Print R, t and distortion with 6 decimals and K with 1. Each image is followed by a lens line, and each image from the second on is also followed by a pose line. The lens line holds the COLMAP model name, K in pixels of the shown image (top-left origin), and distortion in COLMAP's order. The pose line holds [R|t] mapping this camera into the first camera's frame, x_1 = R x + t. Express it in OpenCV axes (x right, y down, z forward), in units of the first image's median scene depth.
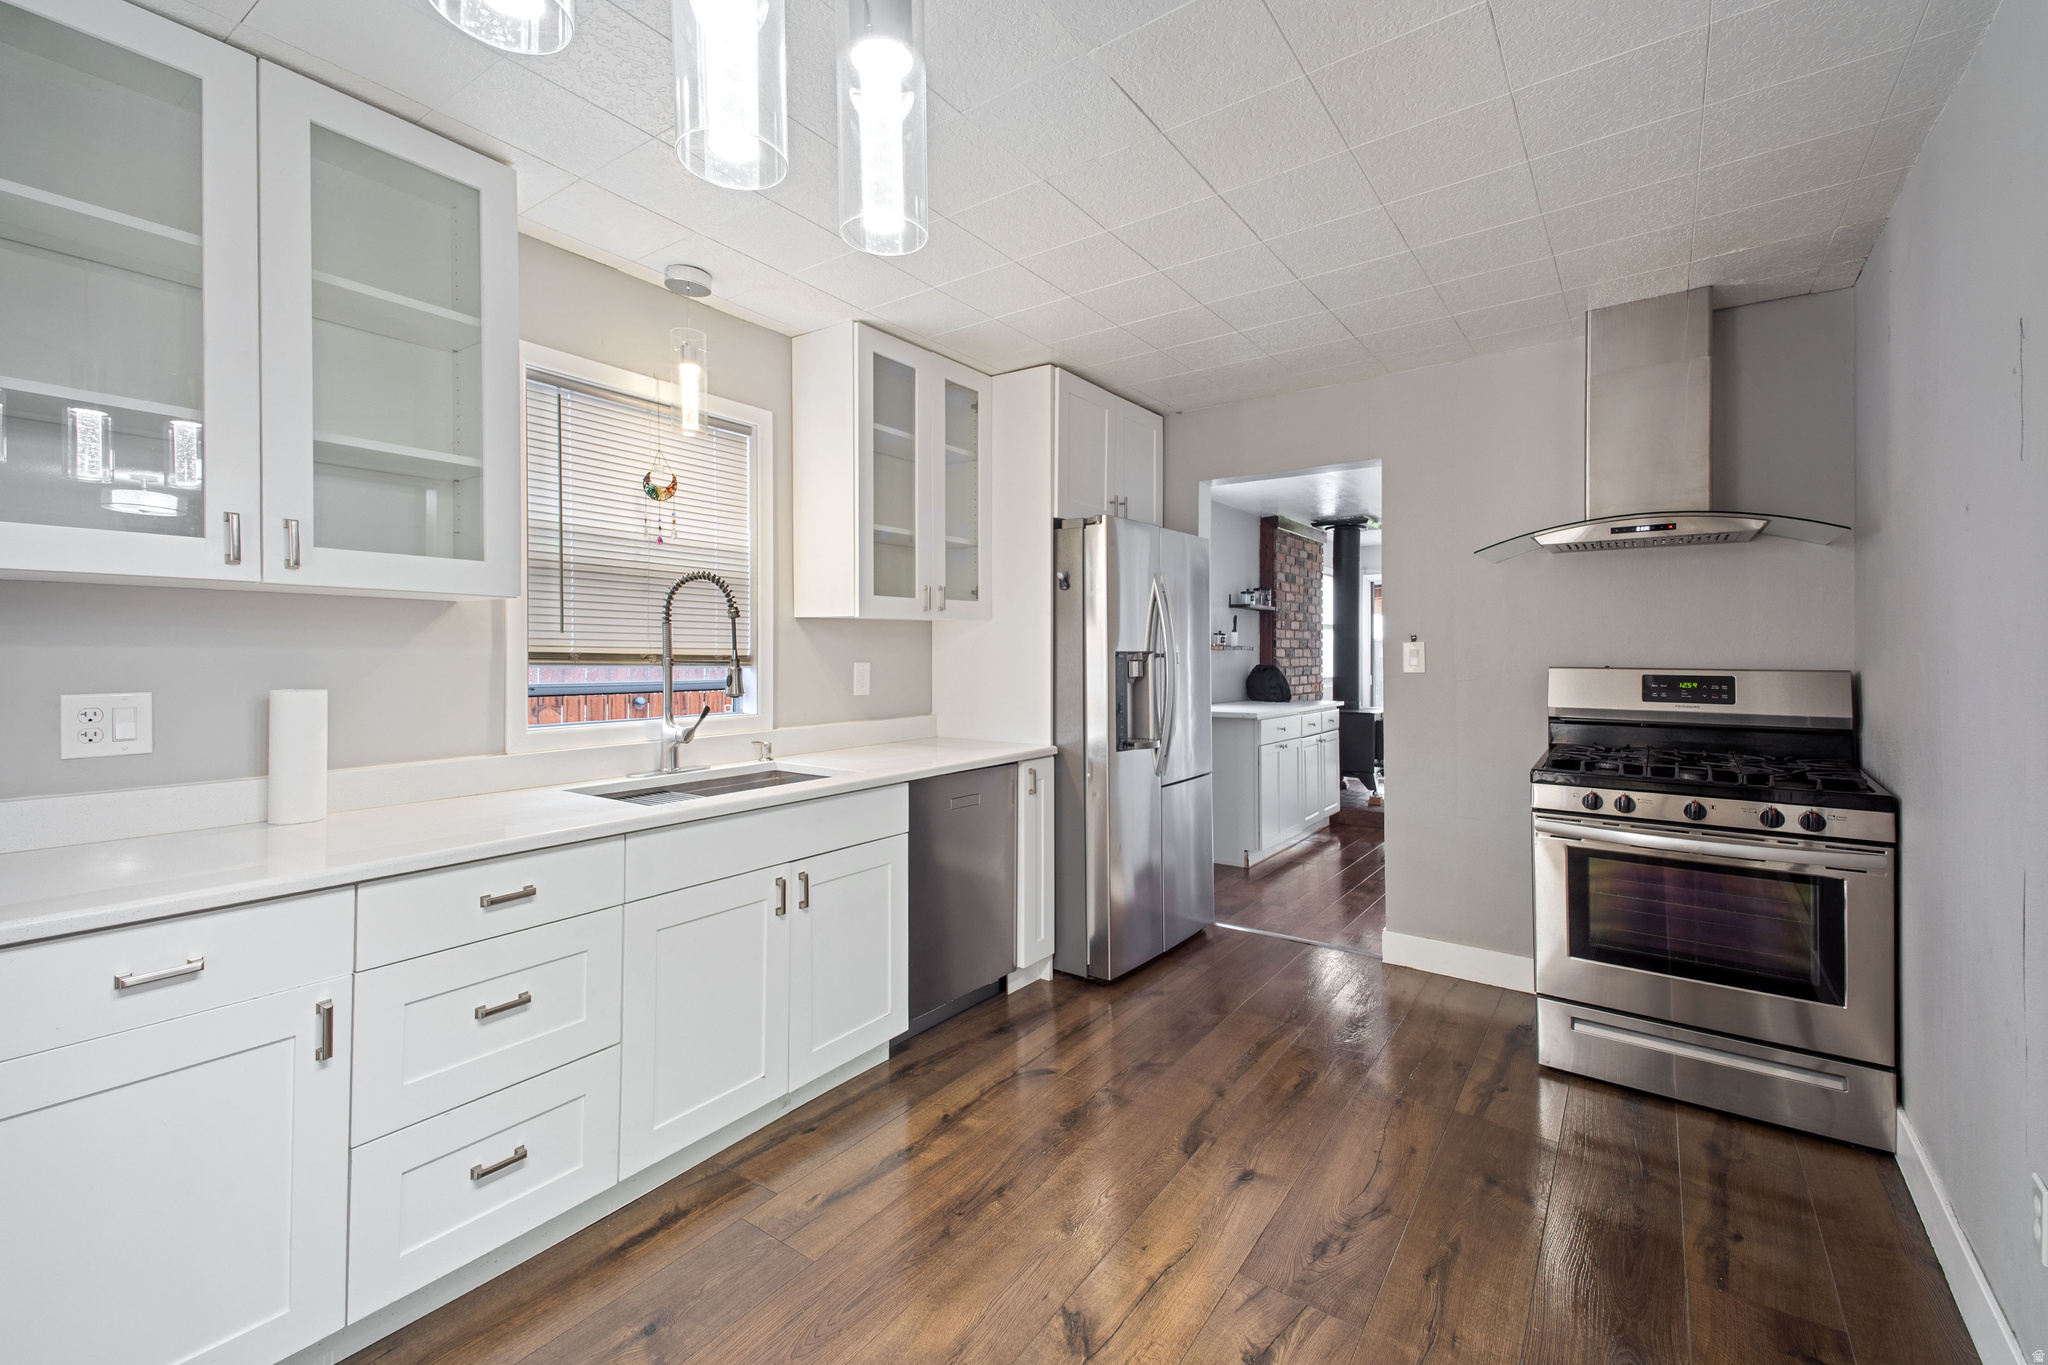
lens RADIAL K [[877.7, 0, 1011.5], [0, 877.7, 661.2], [0, 0, 1]] dist [0.063838, -0.000174]
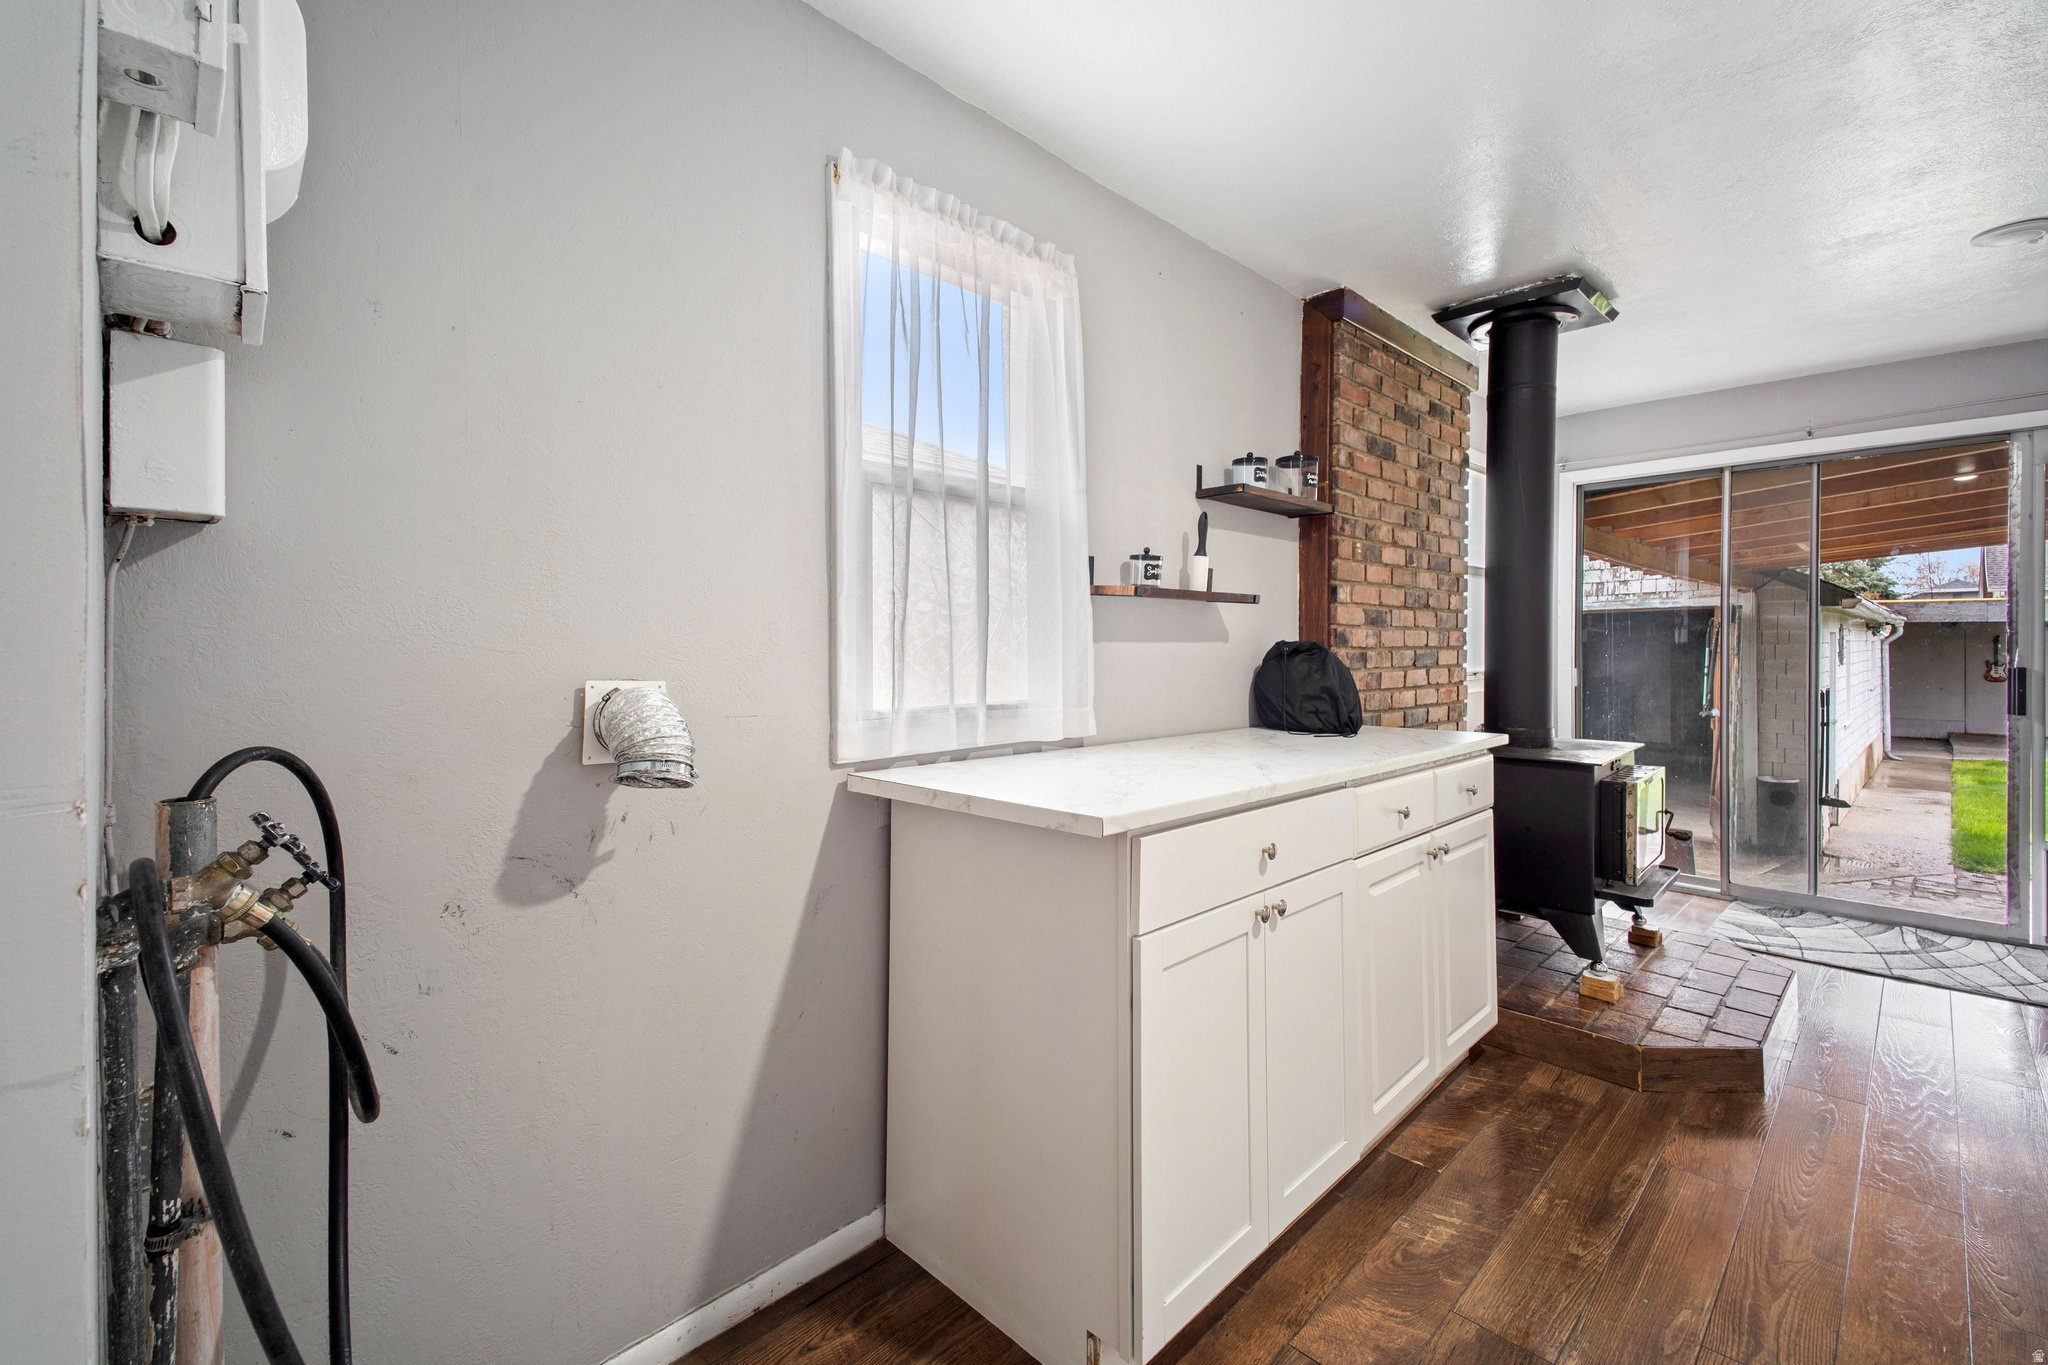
lens RADIAL K [[877.7, 0, 1011.5], [0, 877.7, 661.2], [0, 0, 1]] dist [0.063838, -0.000174]
pose [[0.986505, 0.000065, -0.163729, 0.209656], [0.001436, 0.999958, 0.009049, 0.008840], [0.163723, -0.009162, 0.986464, 0.538745]]
